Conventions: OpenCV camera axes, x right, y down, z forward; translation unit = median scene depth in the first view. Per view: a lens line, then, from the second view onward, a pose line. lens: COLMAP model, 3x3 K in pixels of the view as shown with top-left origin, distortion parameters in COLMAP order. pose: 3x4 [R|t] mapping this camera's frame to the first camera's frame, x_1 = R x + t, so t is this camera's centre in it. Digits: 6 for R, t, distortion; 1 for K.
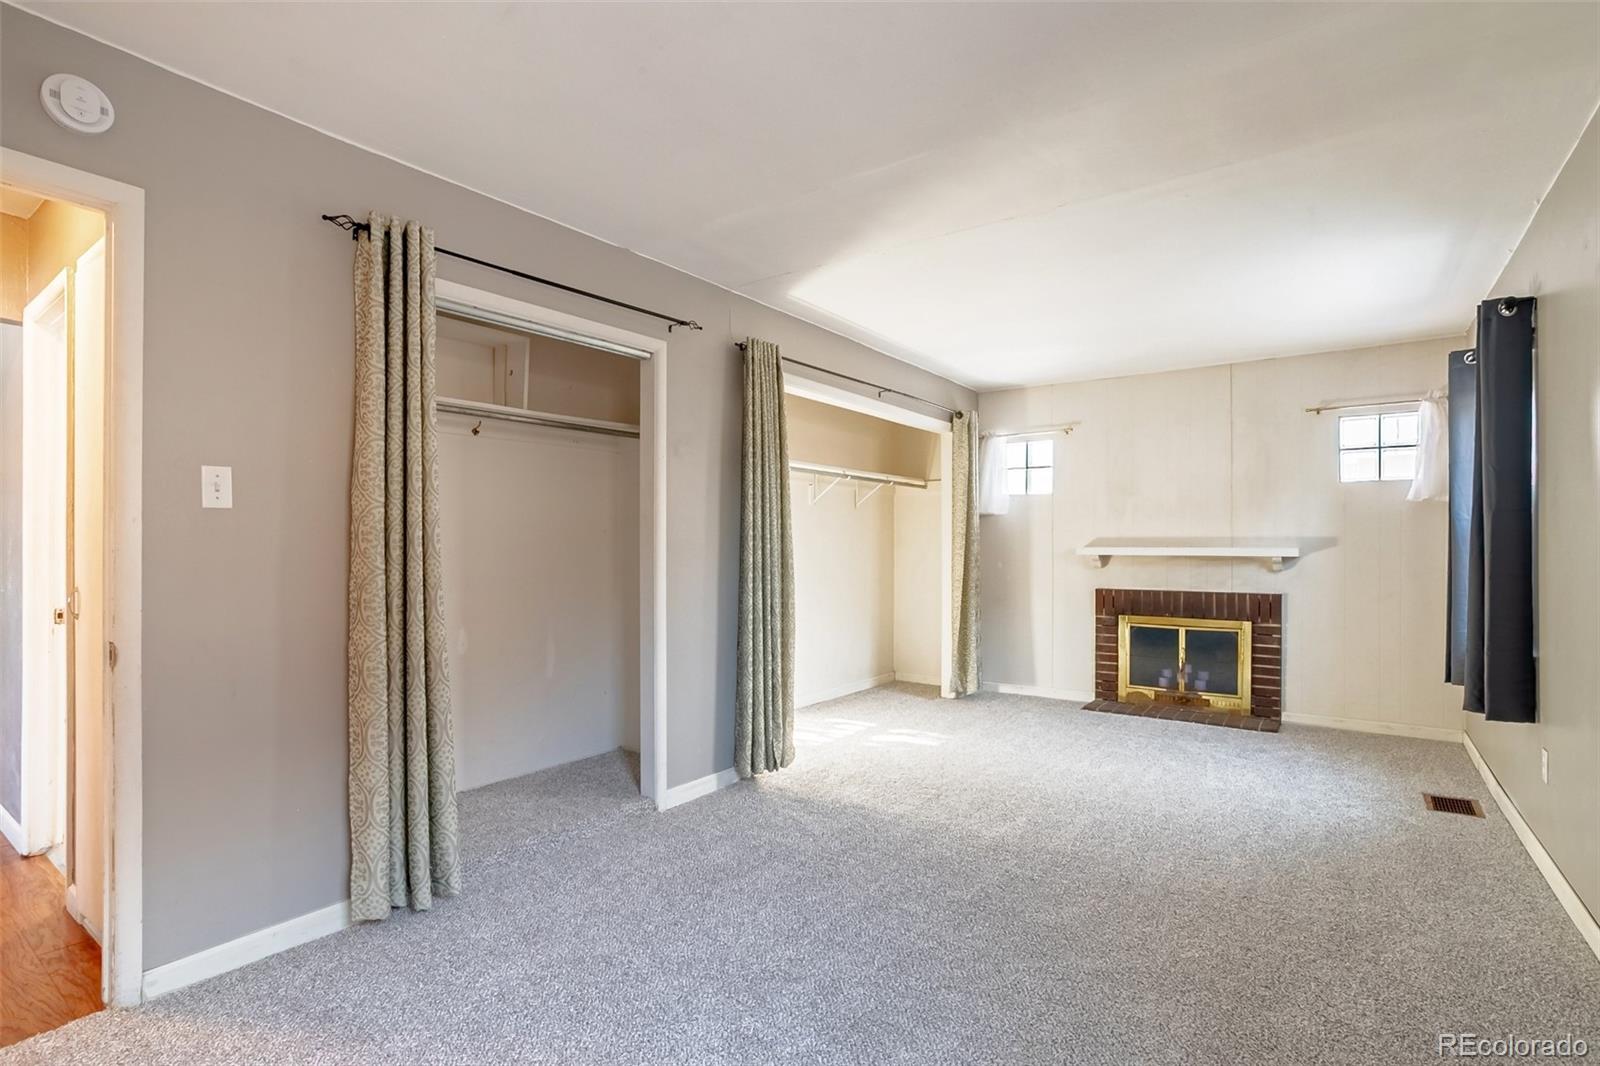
lens RADIAL K [[776.8, 0, 792.5], [0, 776.8, 539.7], [0, 0, 1]] dist [-0.063823, 0.033825]
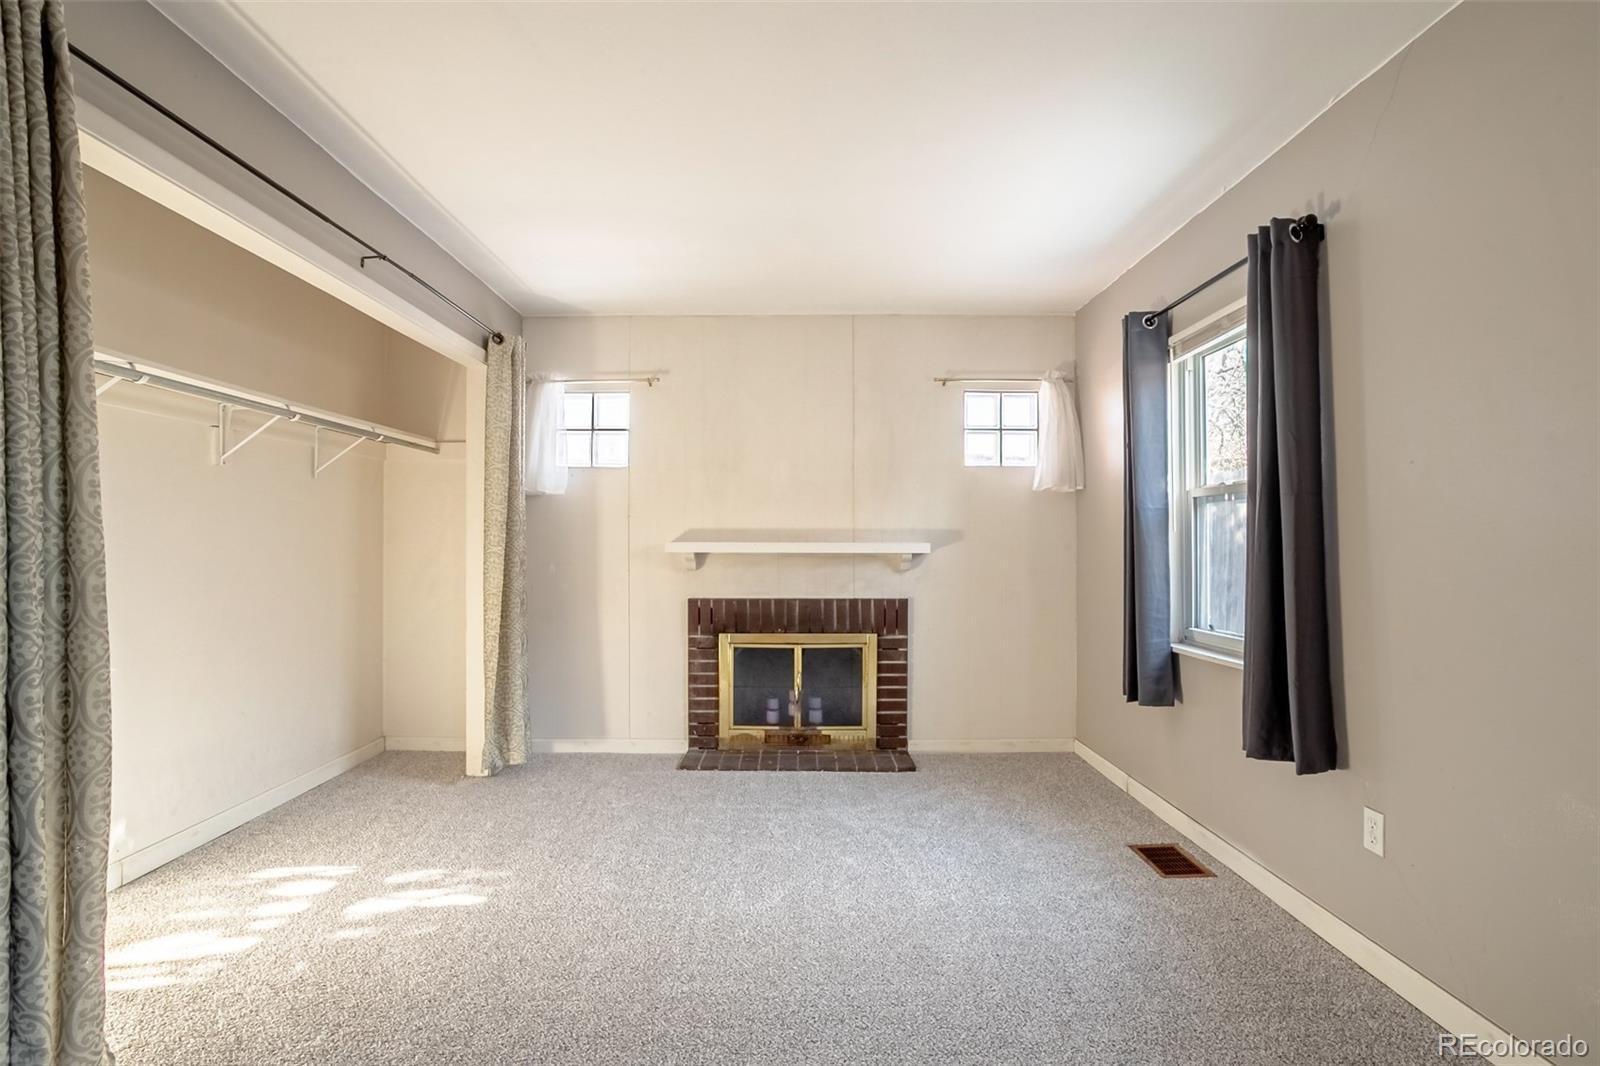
lens RADIAL K [[776.8, 0, 792.5], [0, 776.8, 539.7], [0, 0, 1]] dist [-0.063823, 0.033825]
pose [[0.808719, 0.000723, 0.588195, 0.041708], [-0.004322, 0.999980, 0.004713, 0.003527], [-0.588180, -0.006354, 0.808705, 0.368239]]
